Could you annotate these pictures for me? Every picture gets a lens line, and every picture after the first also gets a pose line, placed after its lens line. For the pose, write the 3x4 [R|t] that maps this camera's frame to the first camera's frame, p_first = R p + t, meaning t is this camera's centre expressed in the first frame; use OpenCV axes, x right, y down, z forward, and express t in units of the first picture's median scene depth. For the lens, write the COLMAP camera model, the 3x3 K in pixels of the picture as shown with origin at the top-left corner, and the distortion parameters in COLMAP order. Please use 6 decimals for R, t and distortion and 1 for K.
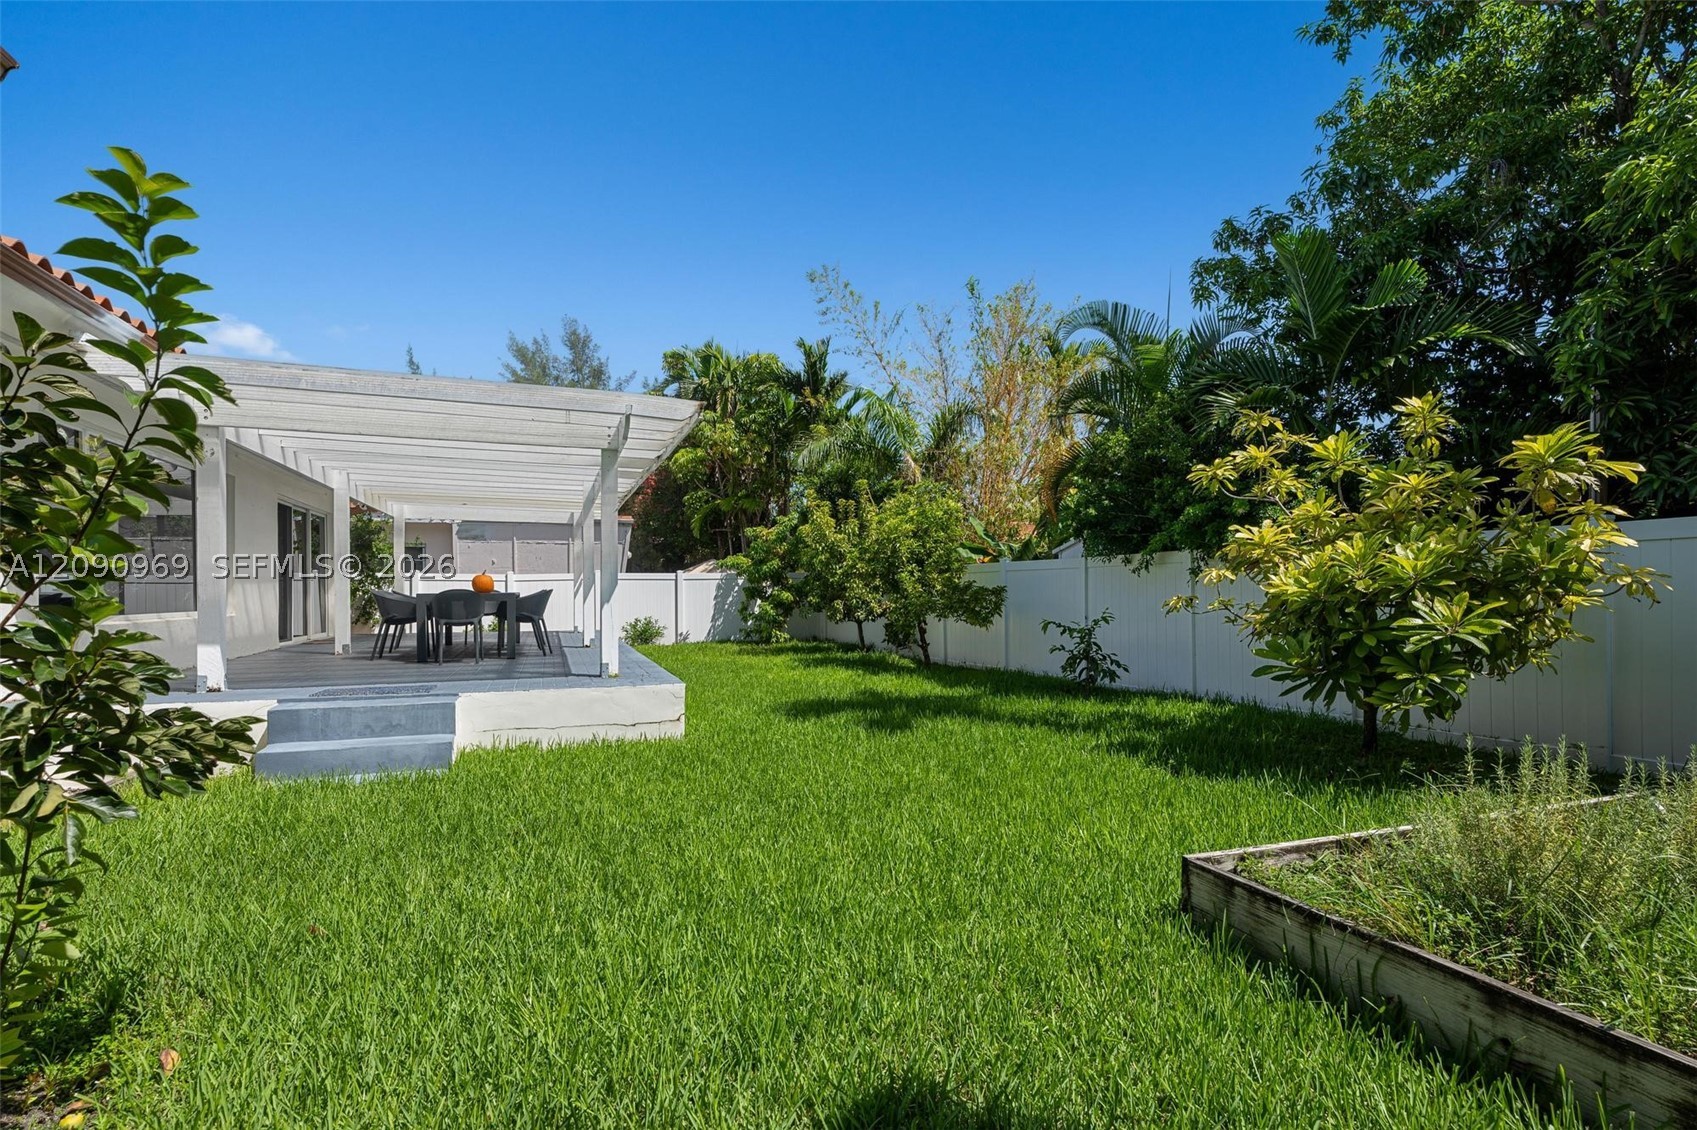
lens RADIAL K [[794.5, 0, 846.0], [0, 794.5, 571.7], [0, 0, 1]] dist [0.003438, -0.001430]
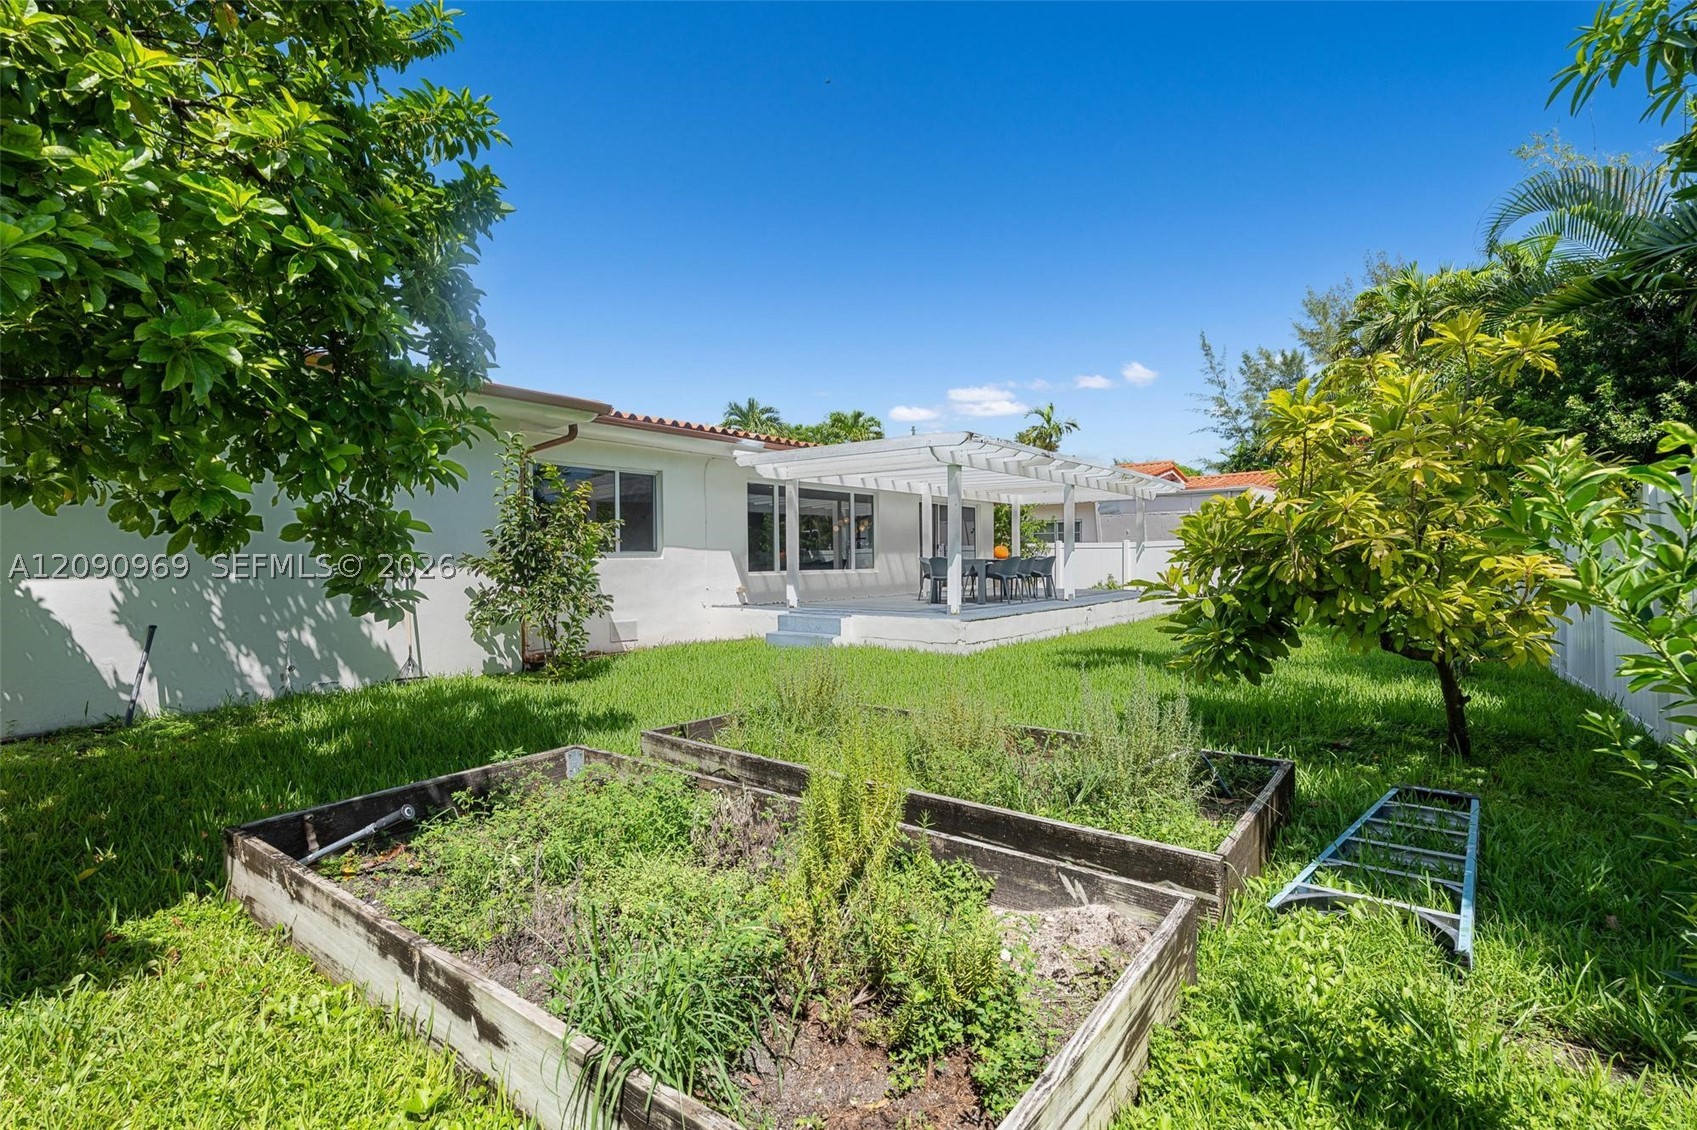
lens RADIAL K [[794.5, 0, 855.2], [0, 794.5, 561.1], [0, 0, 1]] dist [0.003438, -0.001430]
pose [[0.539951, 0.001458, -0.841695, 0.339381], [0.025733, 0.999502, 0.018240, -0.000785], [0.841303, -0.031508, 0.539644, 0.009101]]
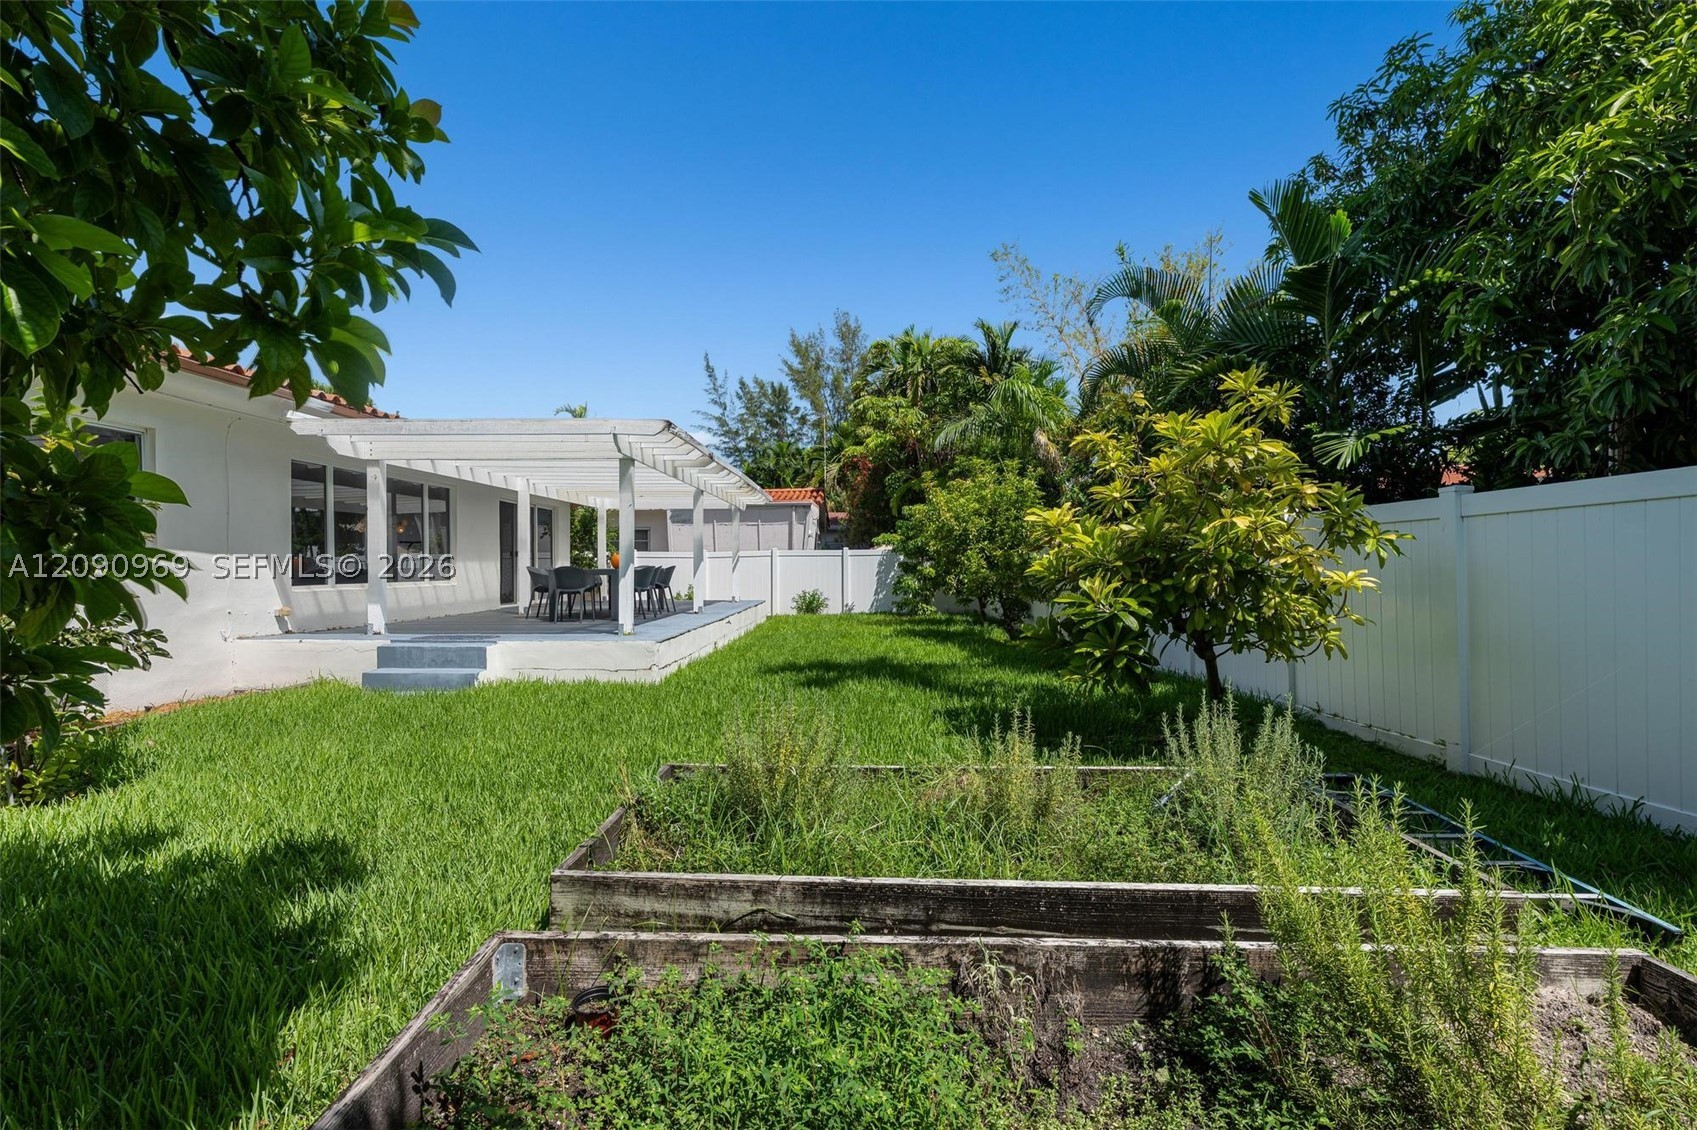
lens RADIAL K [[794.5, 0, 848.4], [0, 794.5, 570.3], [0, 0, 1]] dist [0.003438, -0.001430]
pose [[0.931612, 0.004162, -0.363431, 0.195731], [0.007190, 0.999528, 0.029879, -0.003381], [0.363384, -0.030449, 0.931142, -0.027056]]
